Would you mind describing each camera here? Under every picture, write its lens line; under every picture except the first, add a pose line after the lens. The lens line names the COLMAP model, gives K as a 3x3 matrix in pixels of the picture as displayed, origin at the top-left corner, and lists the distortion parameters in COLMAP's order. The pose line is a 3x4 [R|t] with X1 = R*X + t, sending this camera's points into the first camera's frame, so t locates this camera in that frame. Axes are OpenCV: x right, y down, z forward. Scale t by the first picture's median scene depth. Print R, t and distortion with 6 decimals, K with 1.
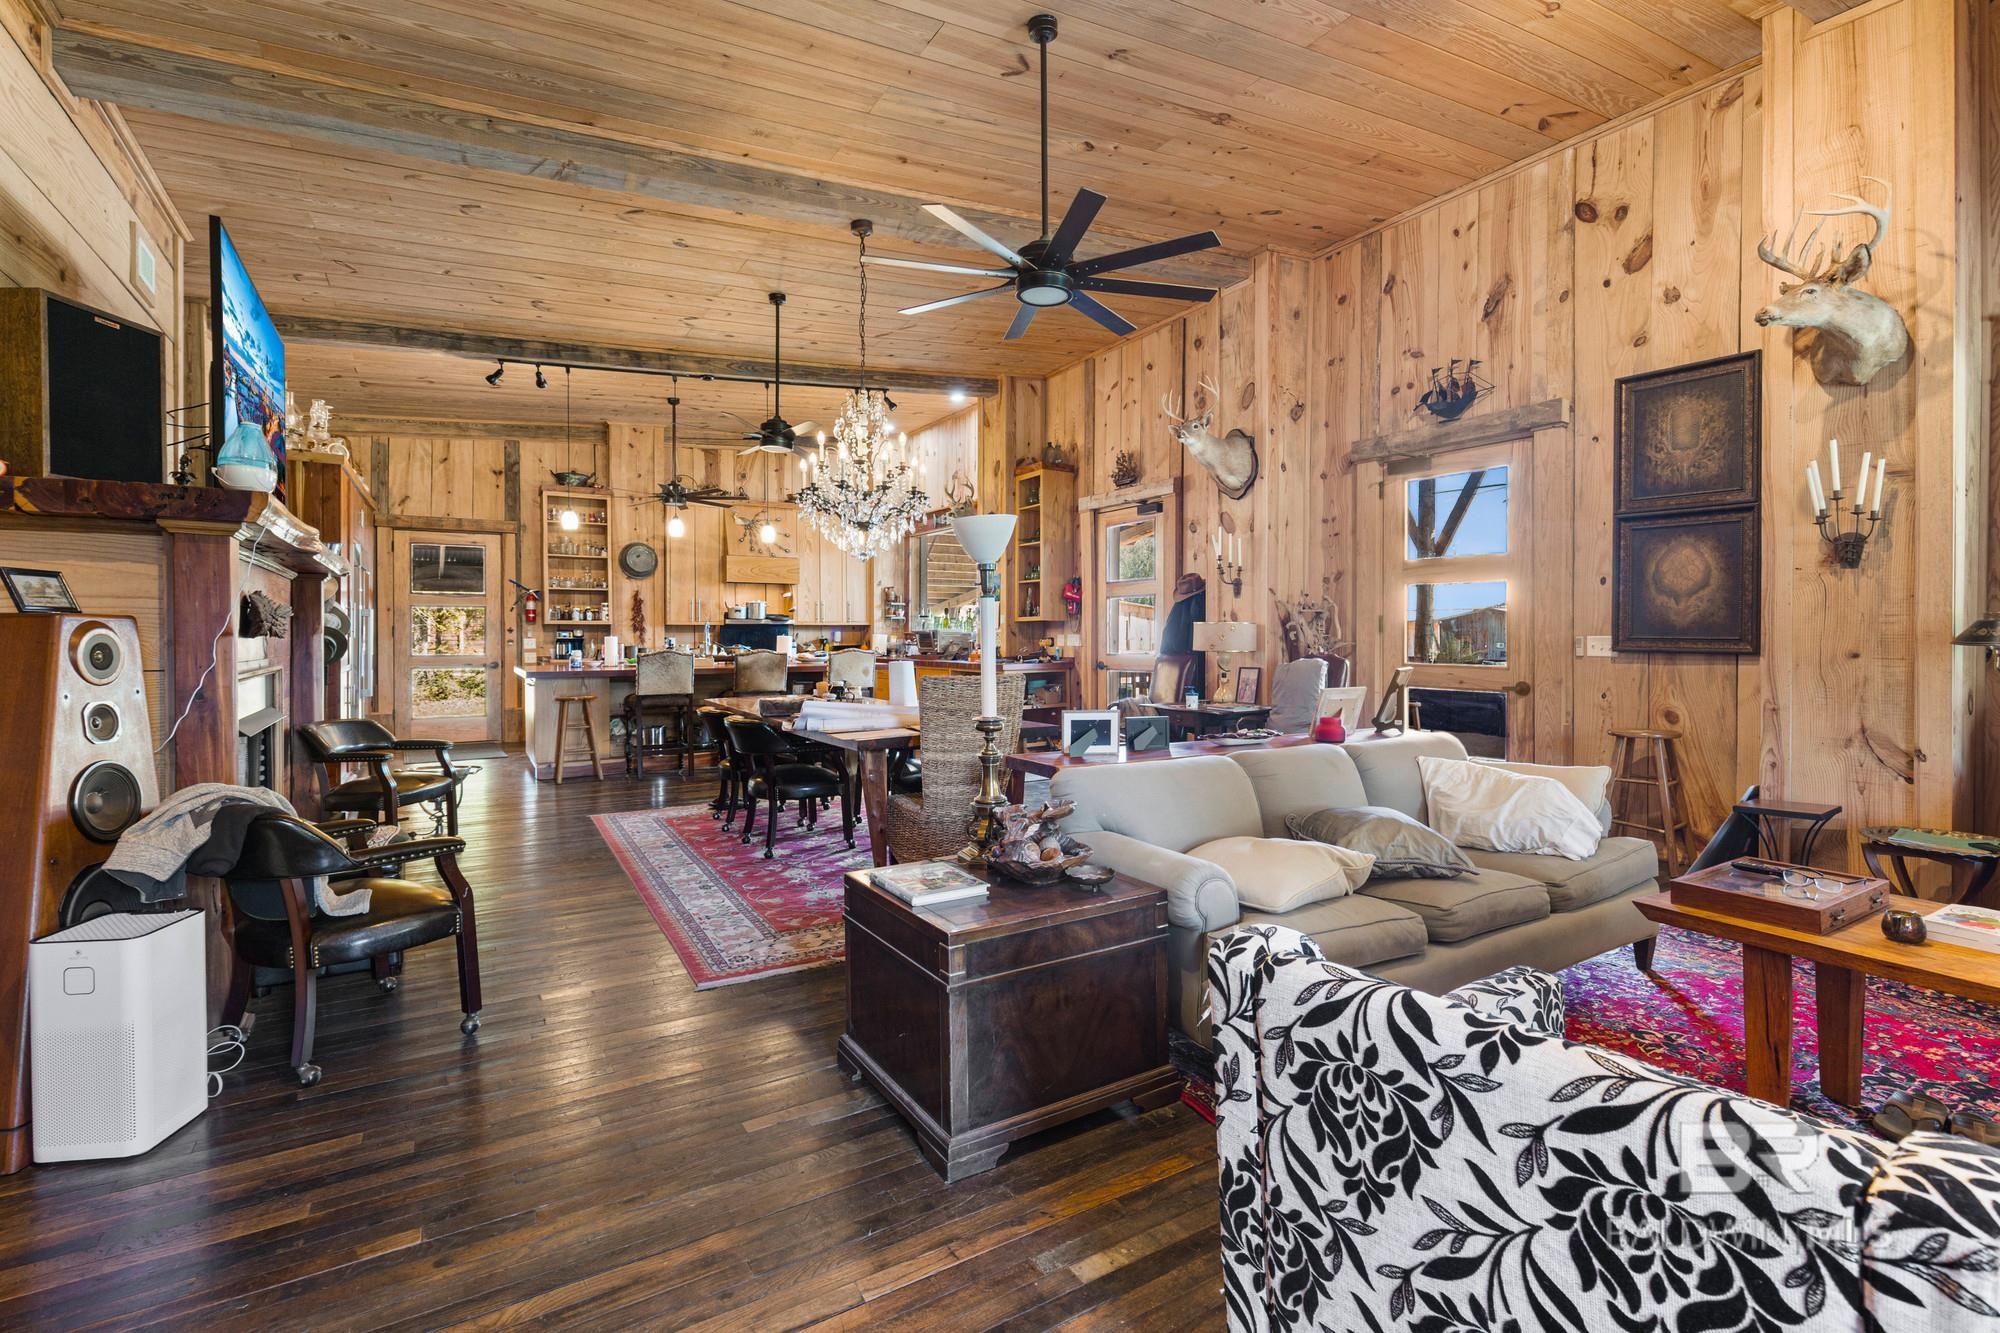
lens RADIAL K [[902.6, 0, 1008.1], [0, 902.6, 641.5], [0, 0, 1]] dist [0.002681, -0.000727]
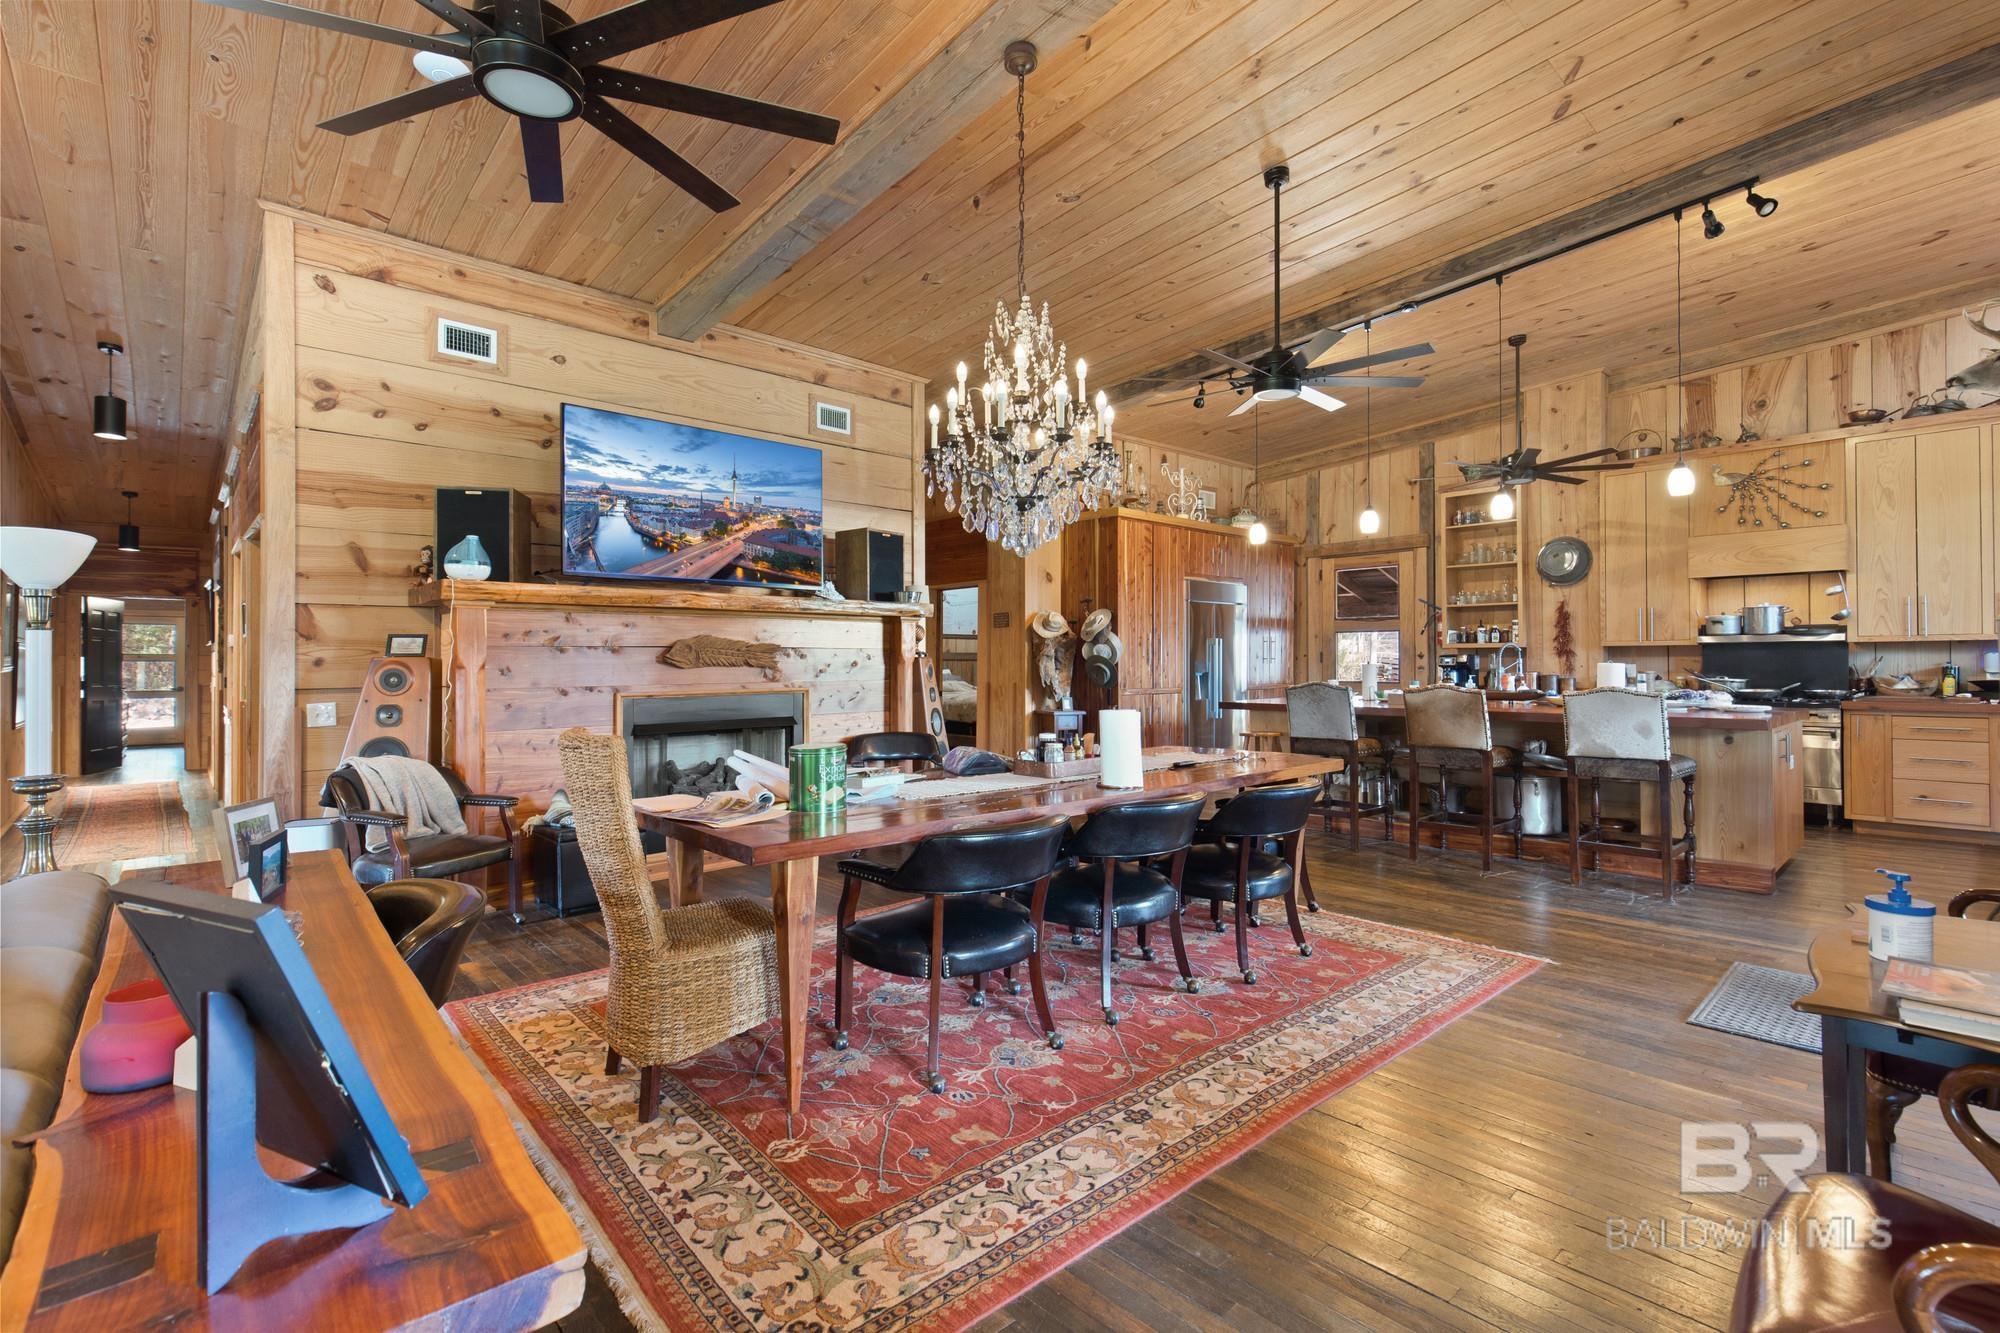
lens RADIAL K [[902.6, 0, 1008.1], [0, 902.6, 641.5], [0, 0, 1]] dist [0.002681, -0.000727]
pose [[0.193191, -0.022106, -0.980912, 0.240327], [-0.001448, 0.999739, -0.022815, -0.005594], [0.981160, 0.005828, 0.193108, 0.419909]]
